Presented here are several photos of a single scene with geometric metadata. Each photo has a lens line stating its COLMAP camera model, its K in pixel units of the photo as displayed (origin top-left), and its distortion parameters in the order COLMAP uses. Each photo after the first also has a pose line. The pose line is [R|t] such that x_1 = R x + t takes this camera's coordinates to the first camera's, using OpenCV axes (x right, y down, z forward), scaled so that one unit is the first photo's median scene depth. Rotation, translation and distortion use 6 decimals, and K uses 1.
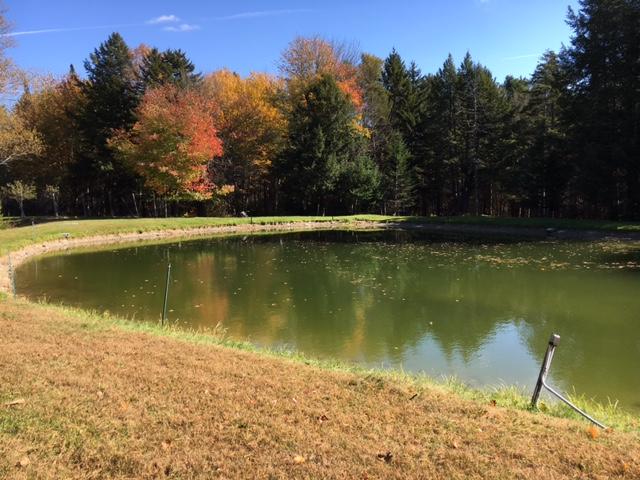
lens RADIAL K [[531.2, 0, 320.0], [0, 531.2, 240.0], [0, 0, 1]] dist [0.004572, -0.014311]
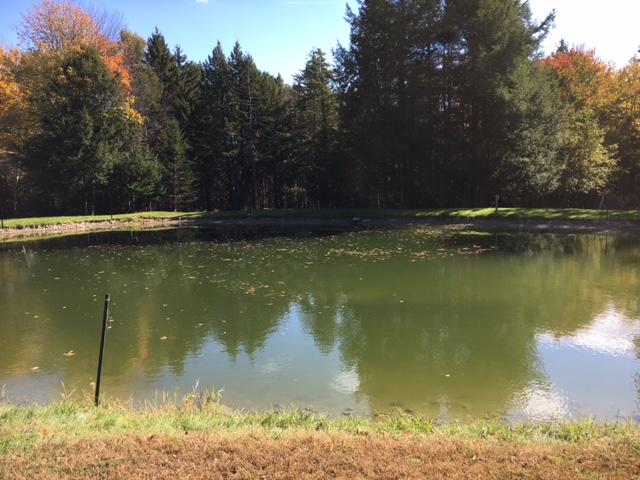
lens RADIAL K [[531.2, 0, 320.0], [0, 531.2, 240.0], [0, 0, 1]] dist [0.004572, -0.014311]
pose [[0.884345, -0.059233, 0.463061, -0.071406], [0.056599, 0.998205, 0.019594, -0.002407], [-0.463390, 0.008881, 0.886110, 0.088994]]
